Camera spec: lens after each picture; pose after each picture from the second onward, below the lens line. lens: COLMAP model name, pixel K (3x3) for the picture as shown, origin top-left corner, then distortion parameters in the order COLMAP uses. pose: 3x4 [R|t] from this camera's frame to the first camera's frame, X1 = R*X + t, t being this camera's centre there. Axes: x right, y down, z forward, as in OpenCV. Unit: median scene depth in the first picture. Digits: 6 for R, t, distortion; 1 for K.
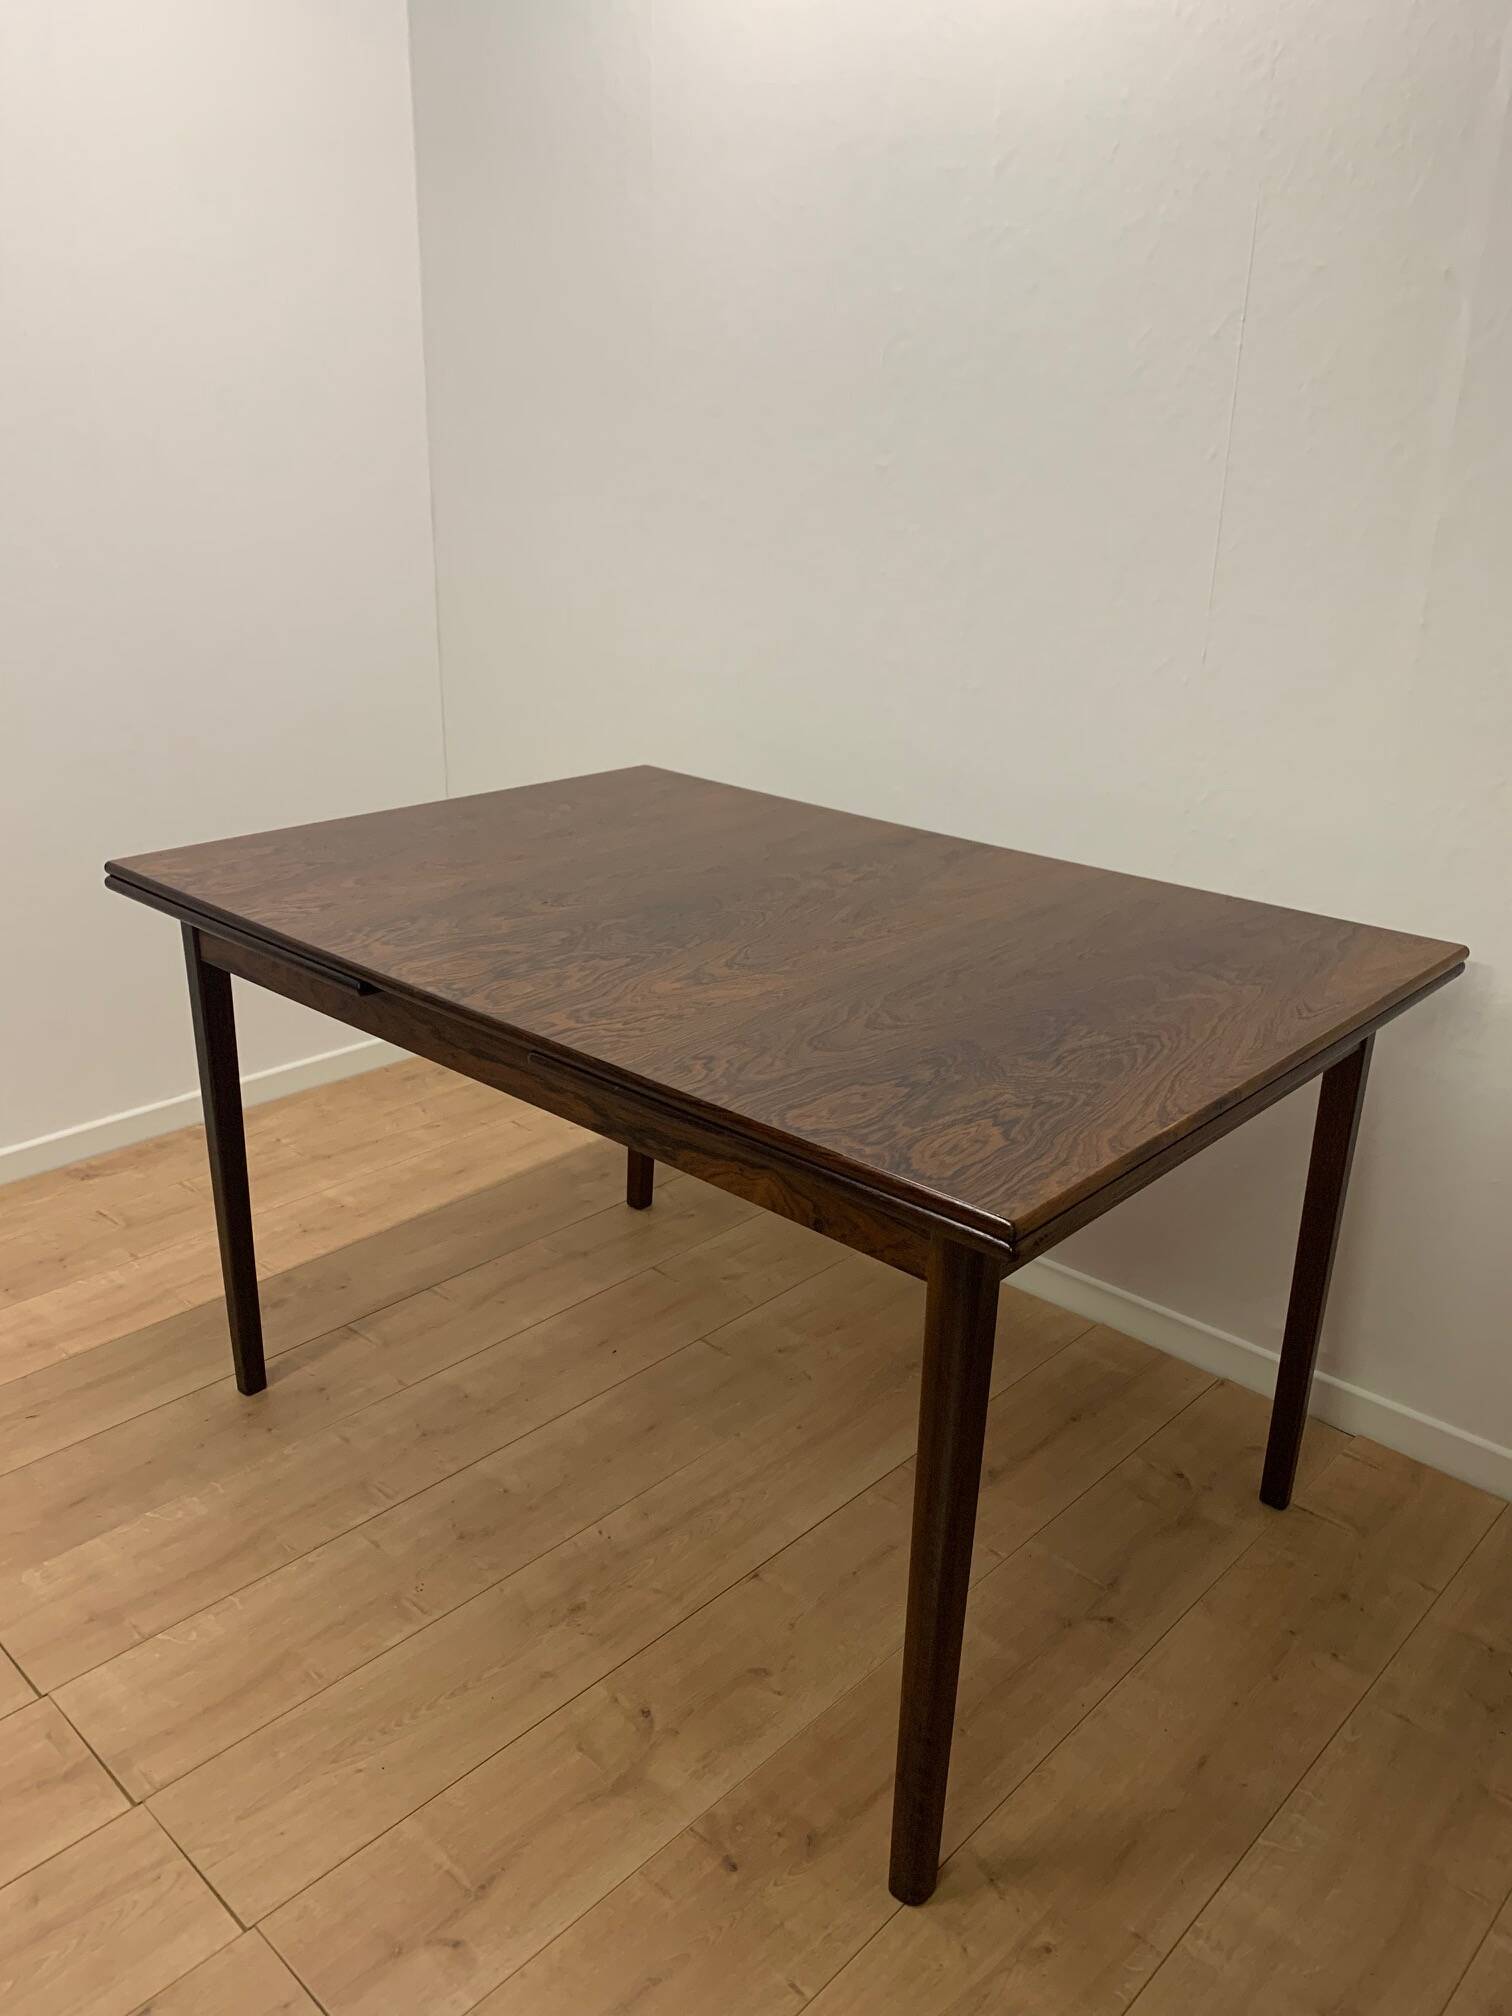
lens RADIAL K [[1552.3, 0, 761.4], [0, 1552.3, 999.9], [0, 0, 1]] dist [0.045600, -0.042134]
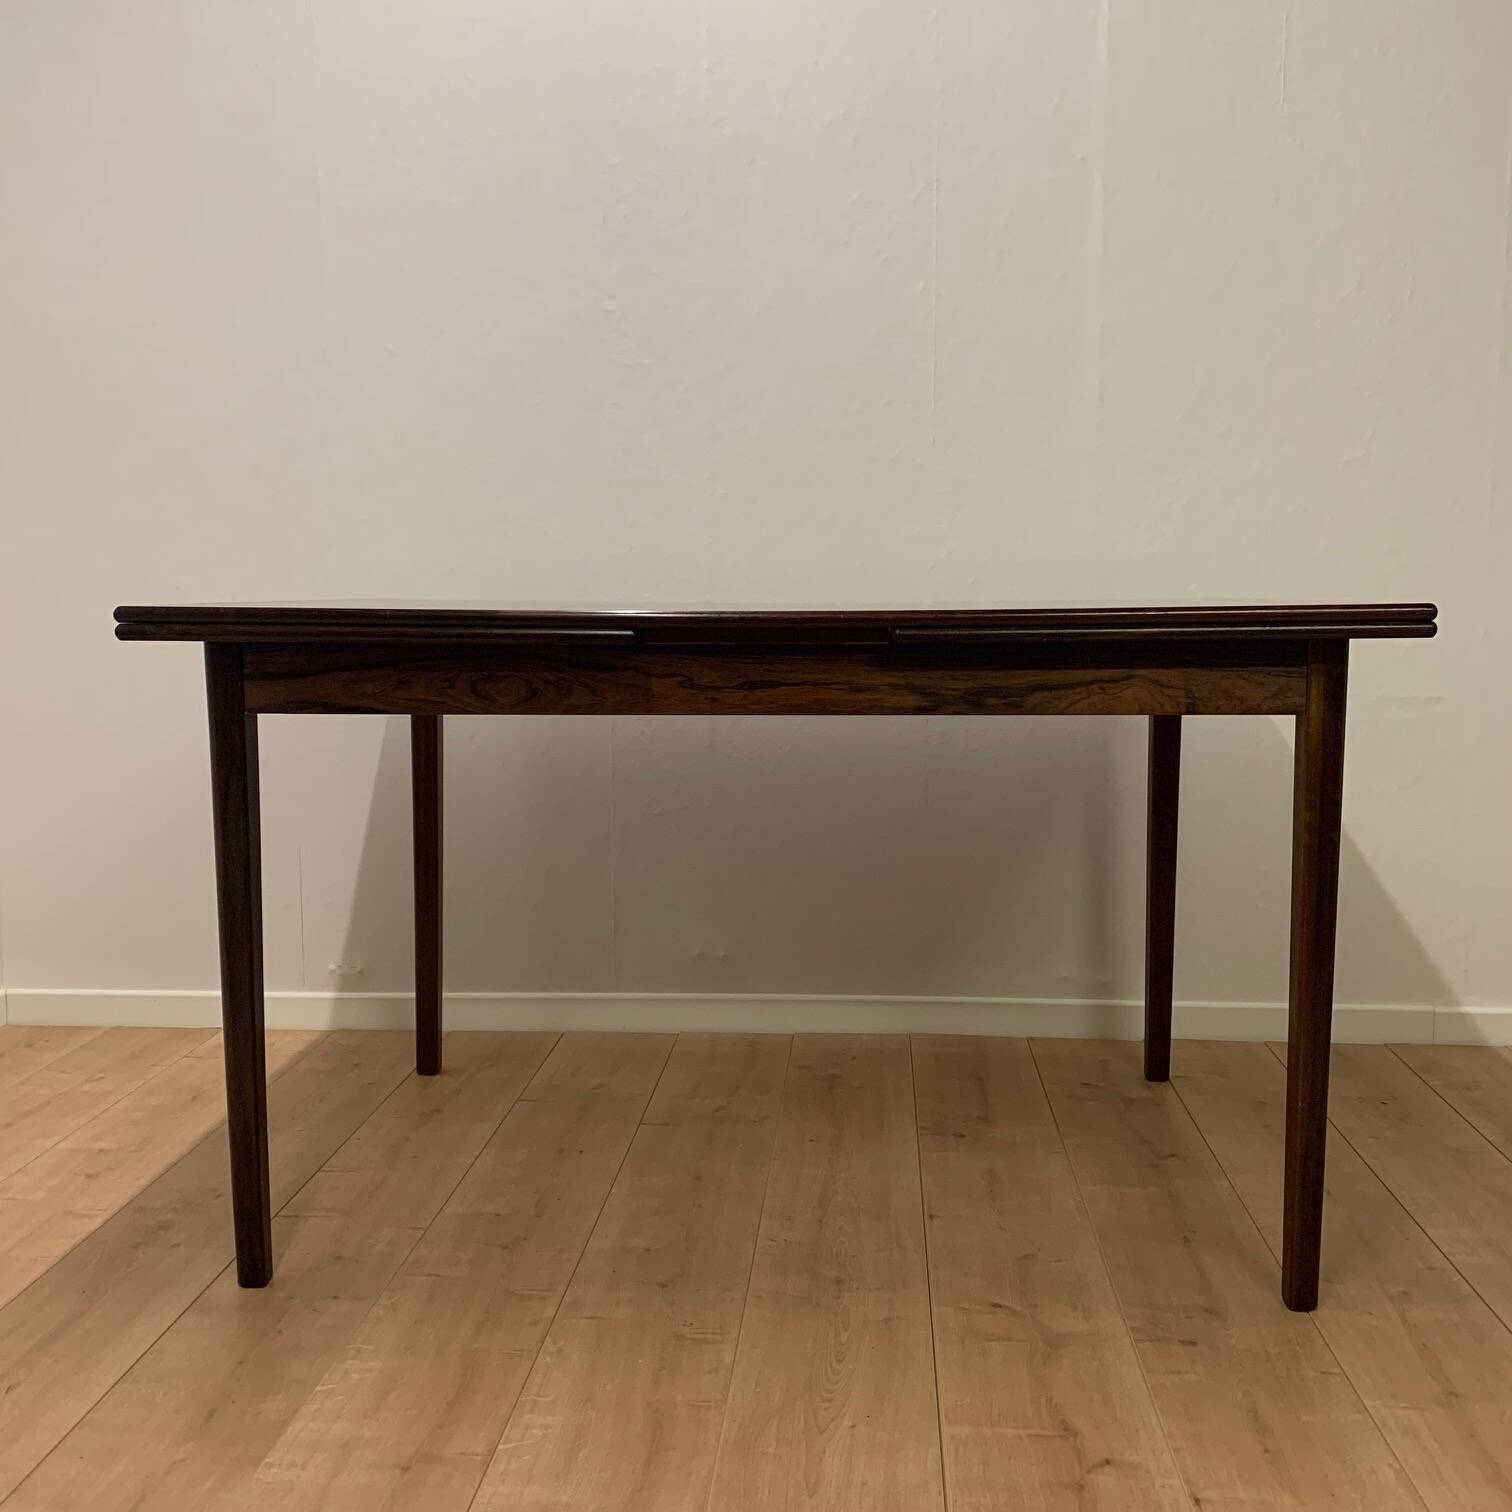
lens RADIAL K [[1552.3, 0, 772.9], [0, 1552.3, 752.0], [0, 0, 1]] dist [0.060741, -0.086571]
pose [[0.773779, -0.096967, 0.625990, -0.795575], [0.239635, 0.959583, -0.147569, 0.225542], [-0.586379, 0.264194, 0.765742, 0.208265]]
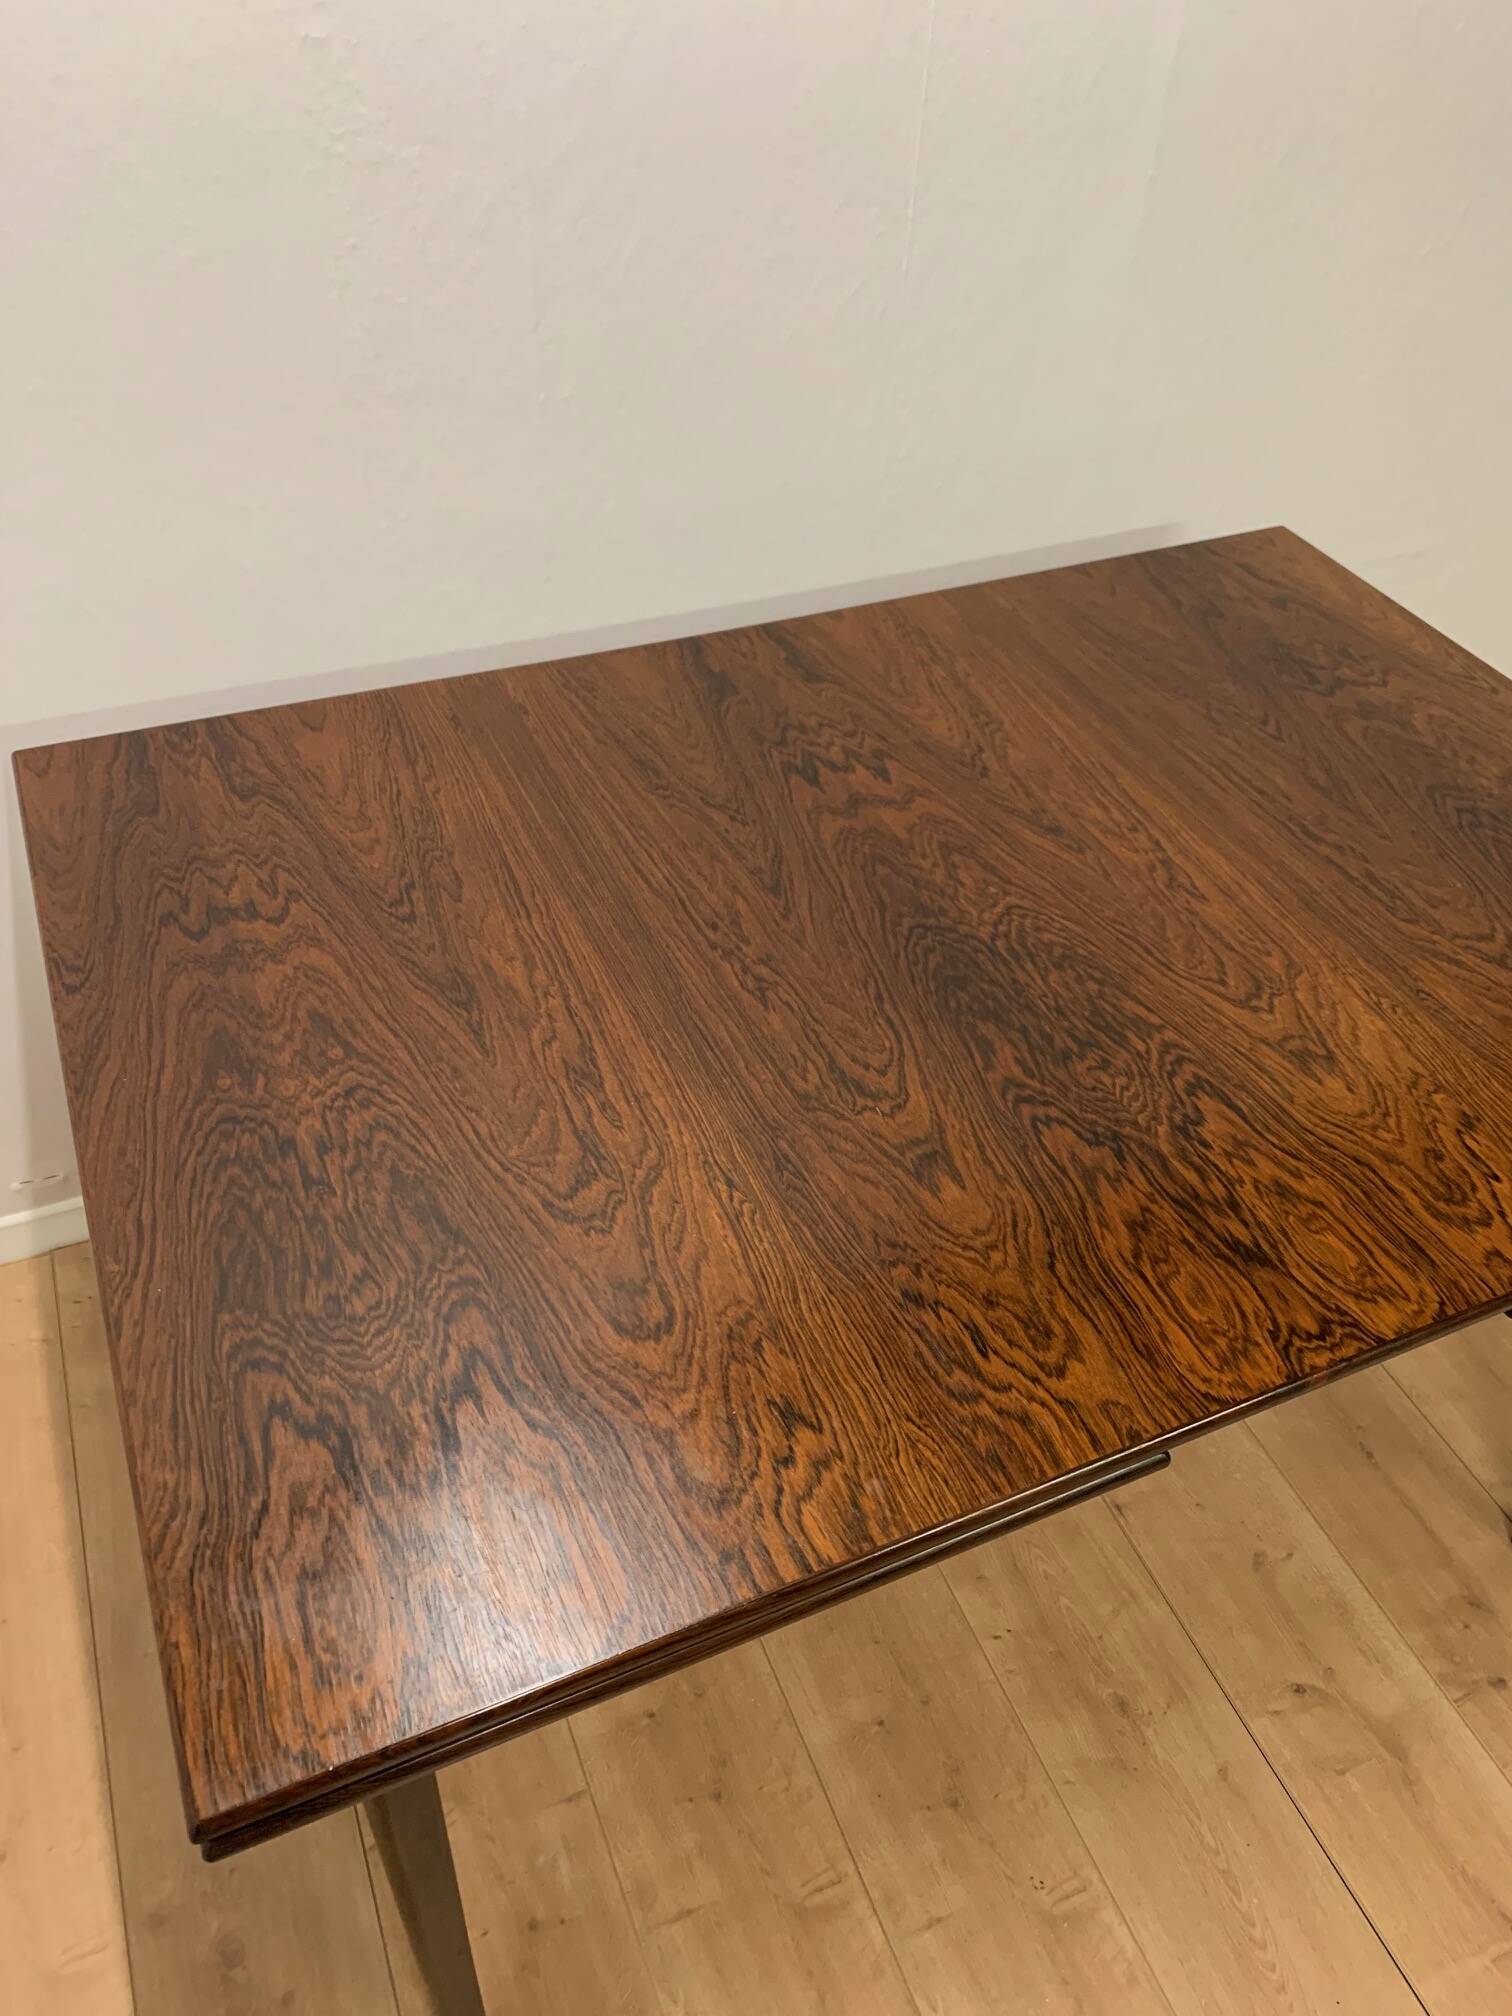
lens RADIAL K [[1552.3, 0, 761.4], [0, 1552.3, 999.9], [0, 0, 1]] dist [0.045600, -0.042134]
pose [[0.407402, -0.623141, 0.667622, -0.573804], [0.280769, 0.781098, 0.557723, -0.476297], [-0.869018, -0.039770, 0.493179, 0.838680]]
